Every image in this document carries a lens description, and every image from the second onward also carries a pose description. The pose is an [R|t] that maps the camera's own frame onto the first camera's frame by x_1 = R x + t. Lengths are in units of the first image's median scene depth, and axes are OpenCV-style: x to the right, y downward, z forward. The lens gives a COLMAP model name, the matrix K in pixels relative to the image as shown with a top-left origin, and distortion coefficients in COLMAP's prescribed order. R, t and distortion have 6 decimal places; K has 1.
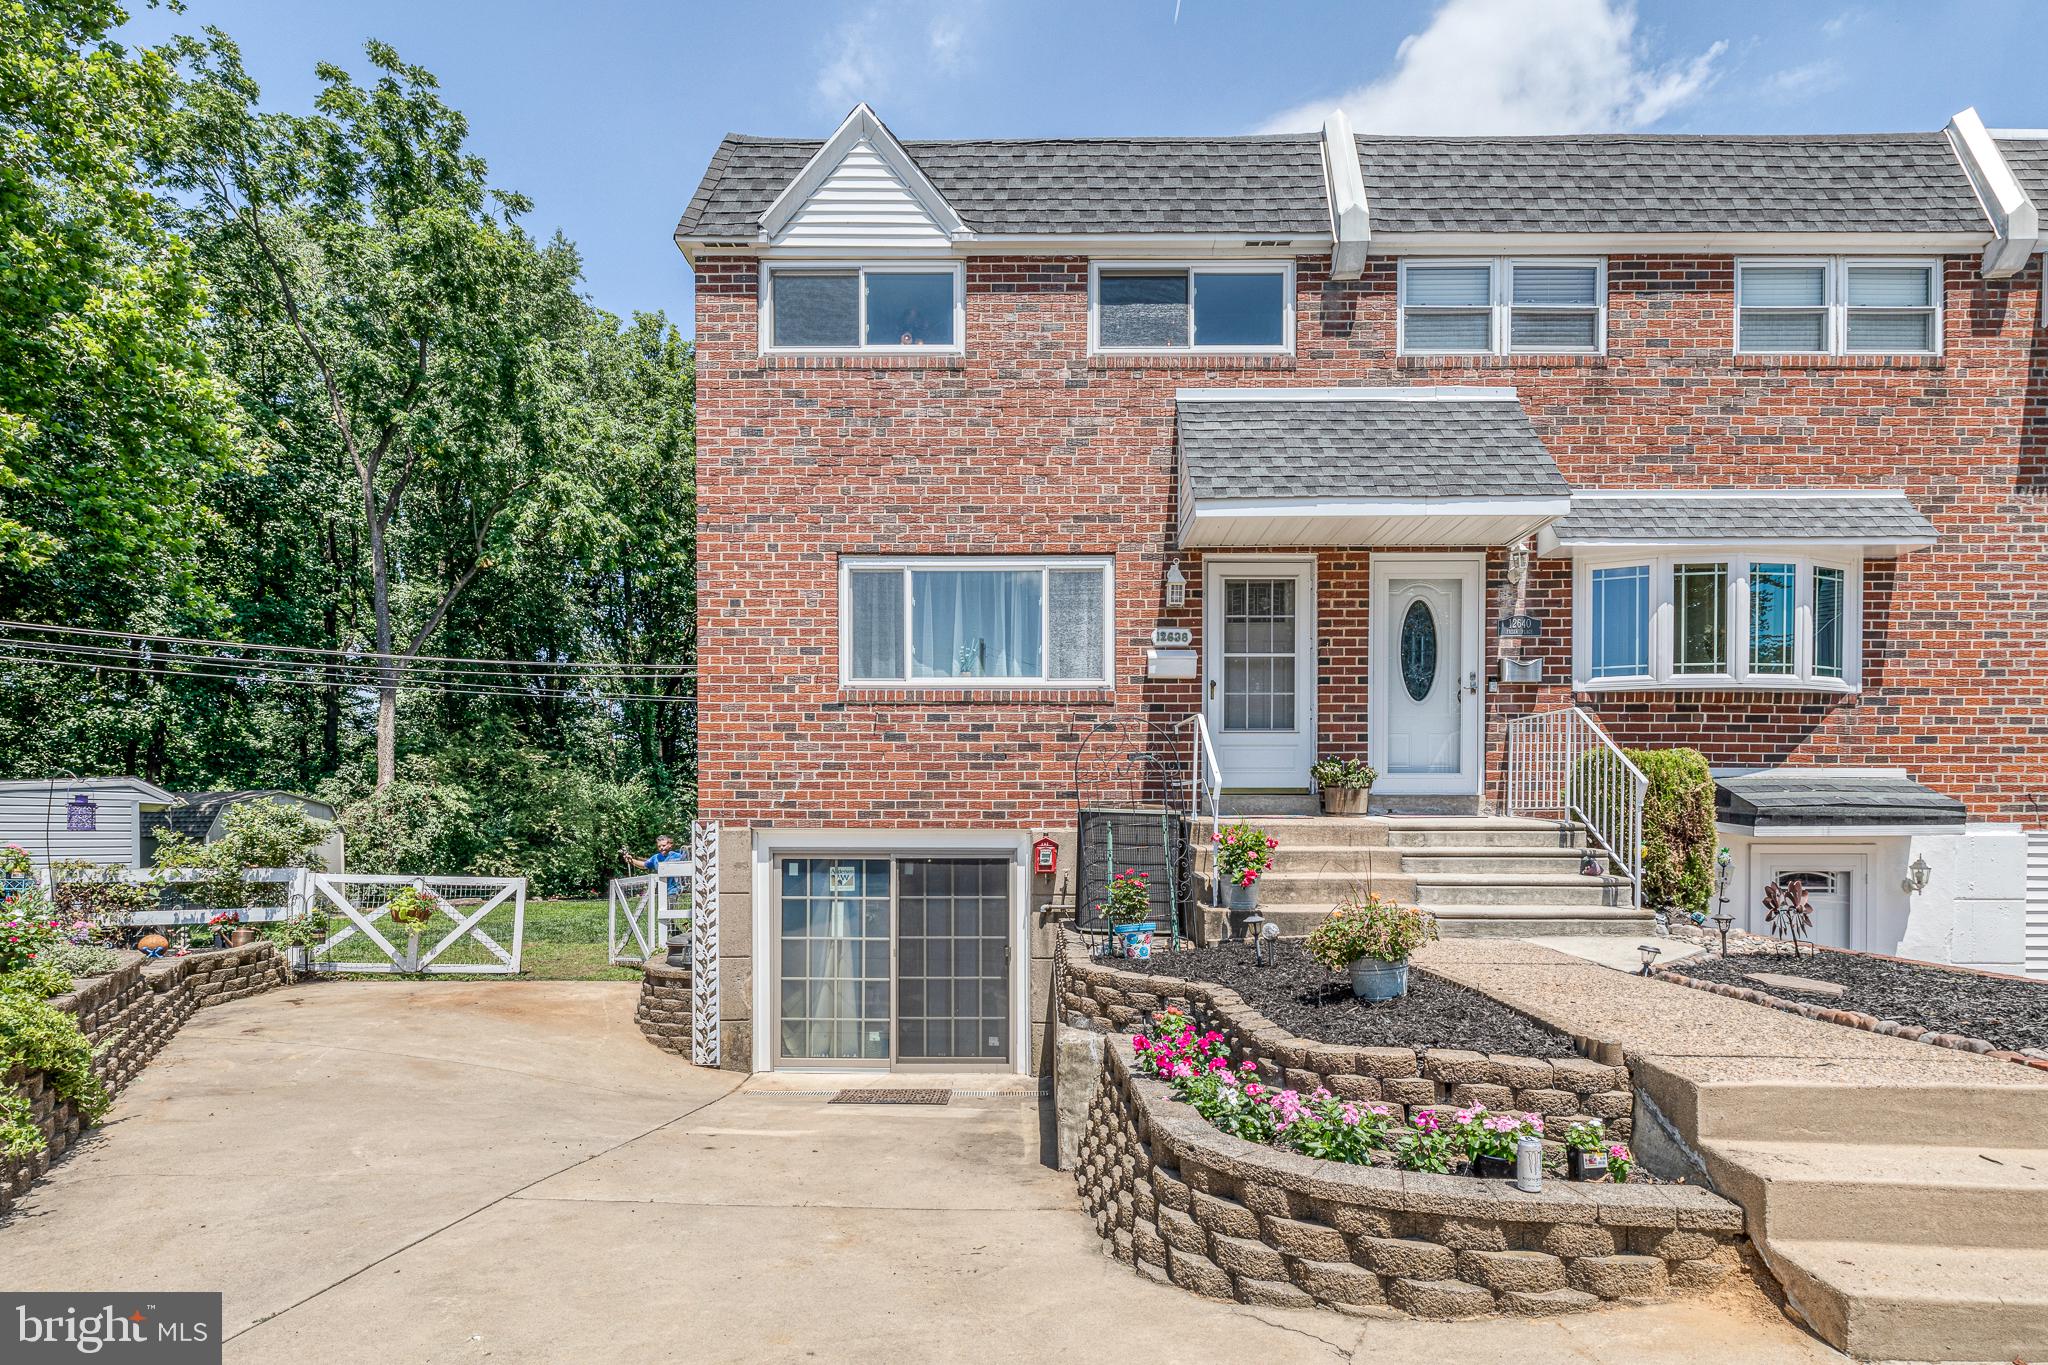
lens RADIAL K [[921.4, 0, 959.8], [0, 921.4, 829.4], [0, 0, 1]] dist [0.012397, -0.003676]
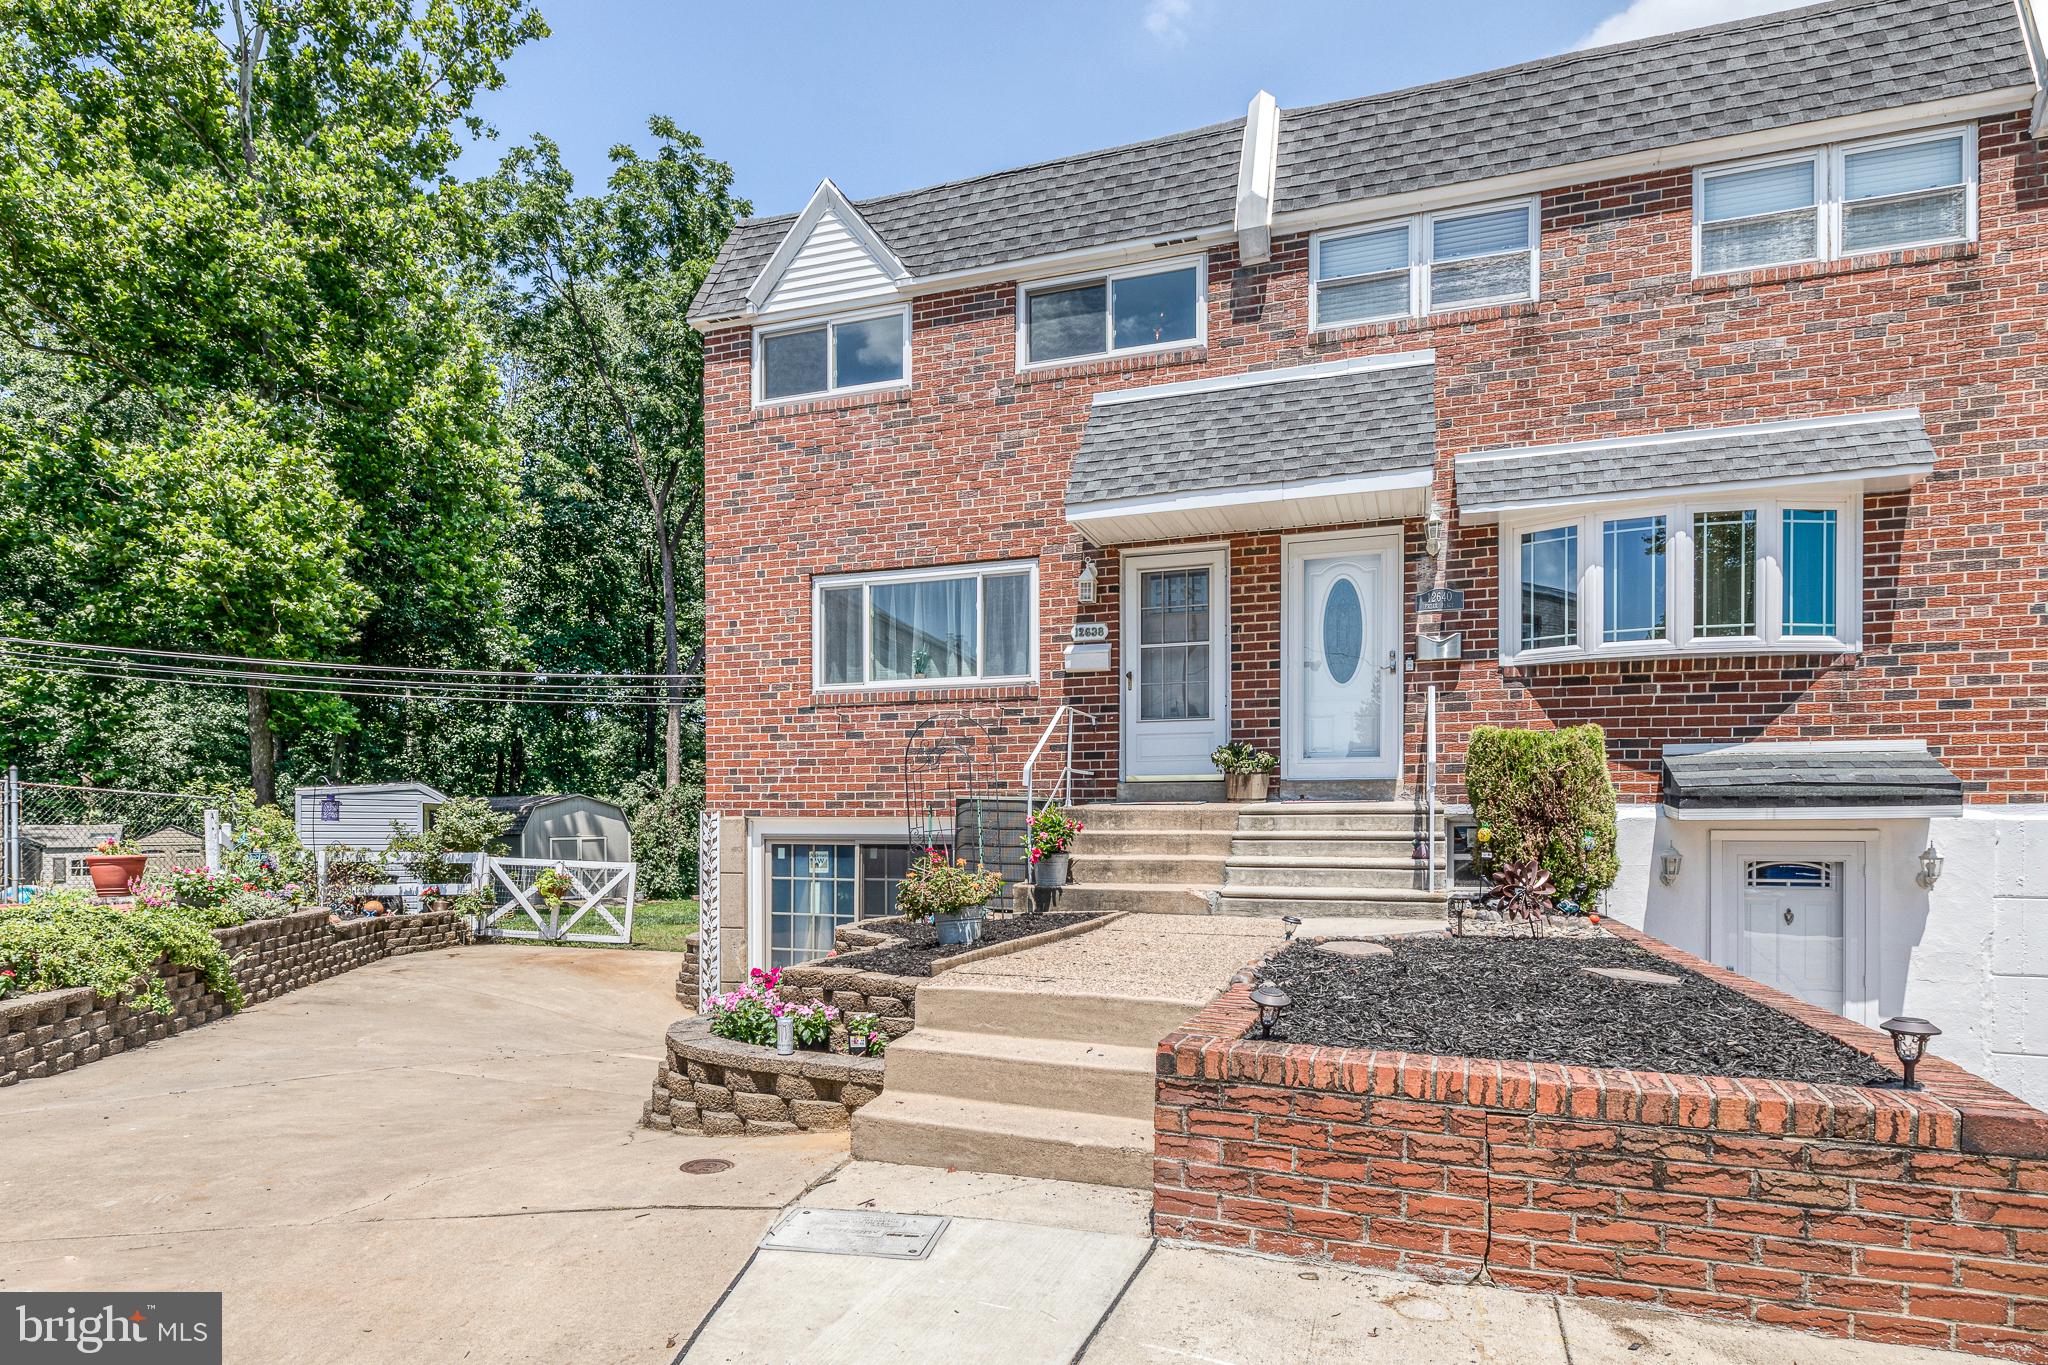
lens RADIAL K [[999.8, 0, 965.1], [0, 999.8, 826.4], [0, 0, 1]] dist [0.011099, -0.003052]
pose [[0.952533, -0.000340, -0.304435, 0.437616], [-0.001297, 0.999986, -0.005176, 0.017218], [0.304432, 0.005325, 0.952519, -0.117867]]
